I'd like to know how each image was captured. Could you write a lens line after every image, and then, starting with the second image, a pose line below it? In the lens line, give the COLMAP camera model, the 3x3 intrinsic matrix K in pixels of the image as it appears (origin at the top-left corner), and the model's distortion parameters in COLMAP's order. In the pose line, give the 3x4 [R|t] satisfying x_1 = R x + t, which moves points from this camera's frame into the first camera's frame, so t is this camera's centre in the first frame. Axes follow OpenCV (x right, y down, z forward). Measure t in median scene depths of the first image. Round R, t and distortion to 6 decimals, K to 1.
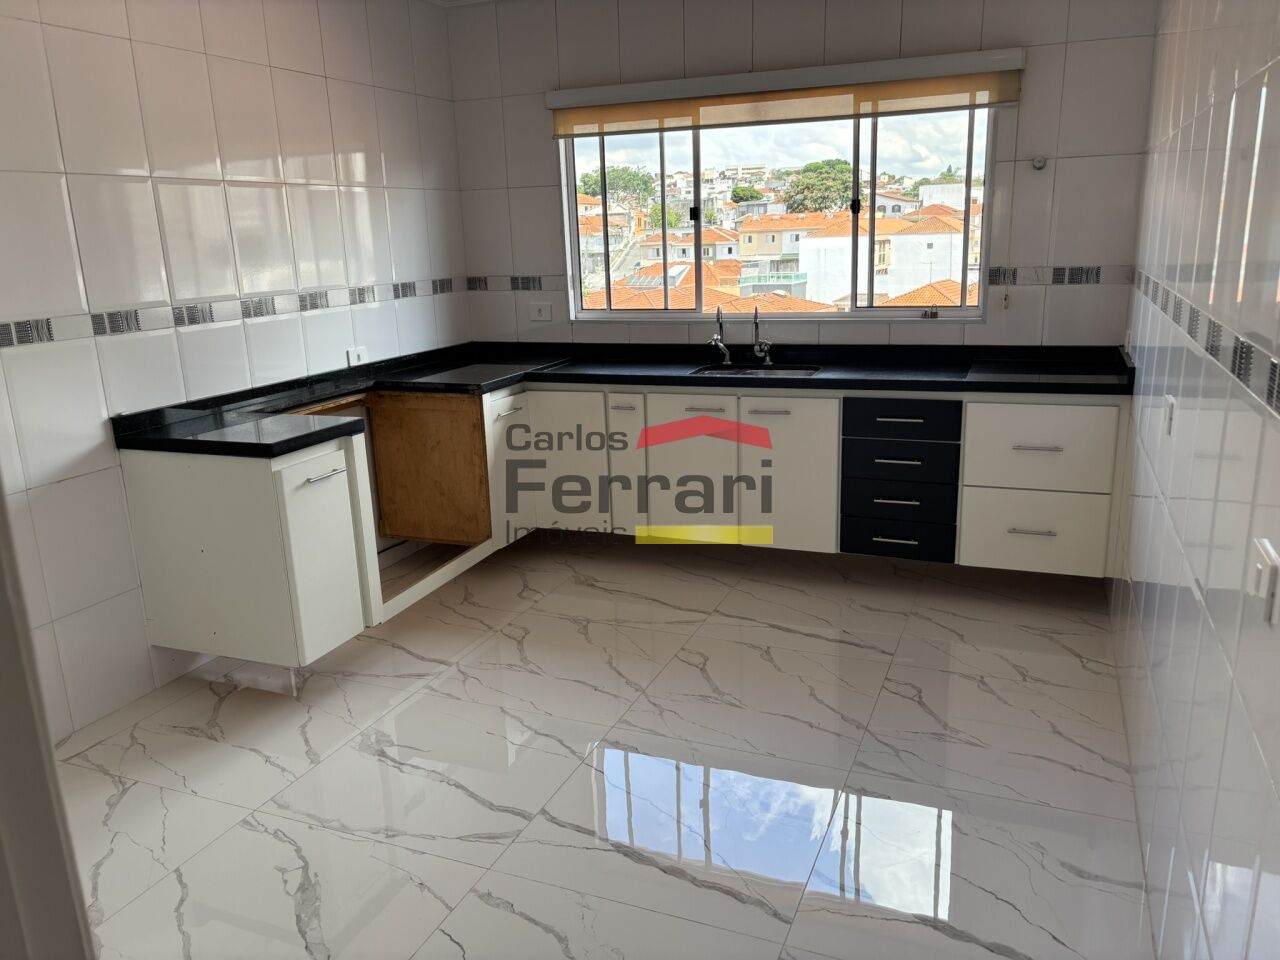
lens RADIAL K [[969.4, 0, 639.5], [0, 969.4, 475.9], [0, 0, 1]] dist [0.041135, -0.053803]
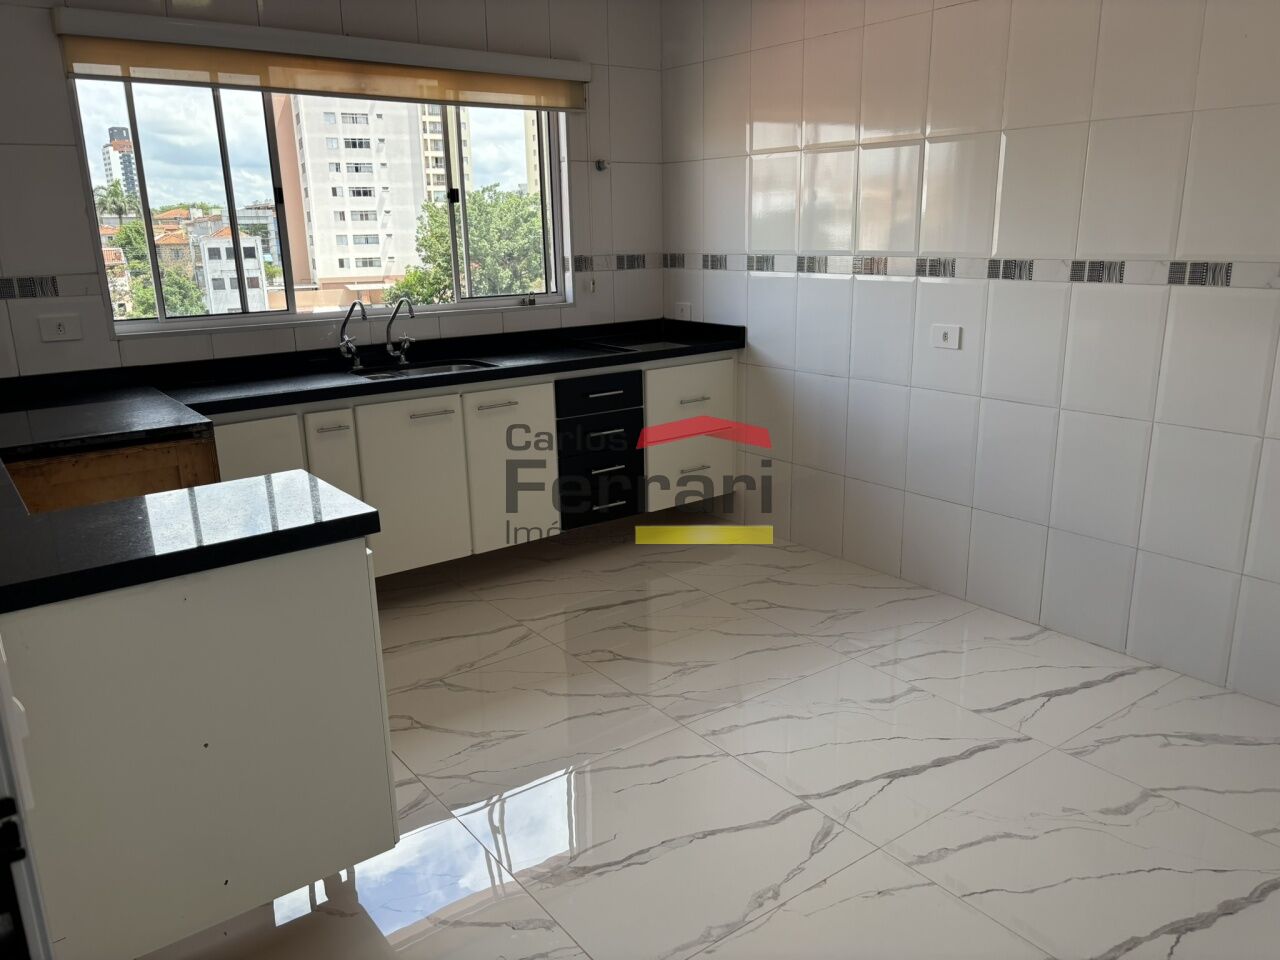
lens RADIAL K [[969.4, 0, 651.2], [0, 969.4, 479.5], [0, 0, 1]] dist [0.041135, -0.053803]
pose [[0.505492, -0.196035, 0.840266, -0.588911], [0.208231, 0.972780, 0.101682, -0.058900], [-0.837327, 0.123570, 0.532554, 0.363007]]
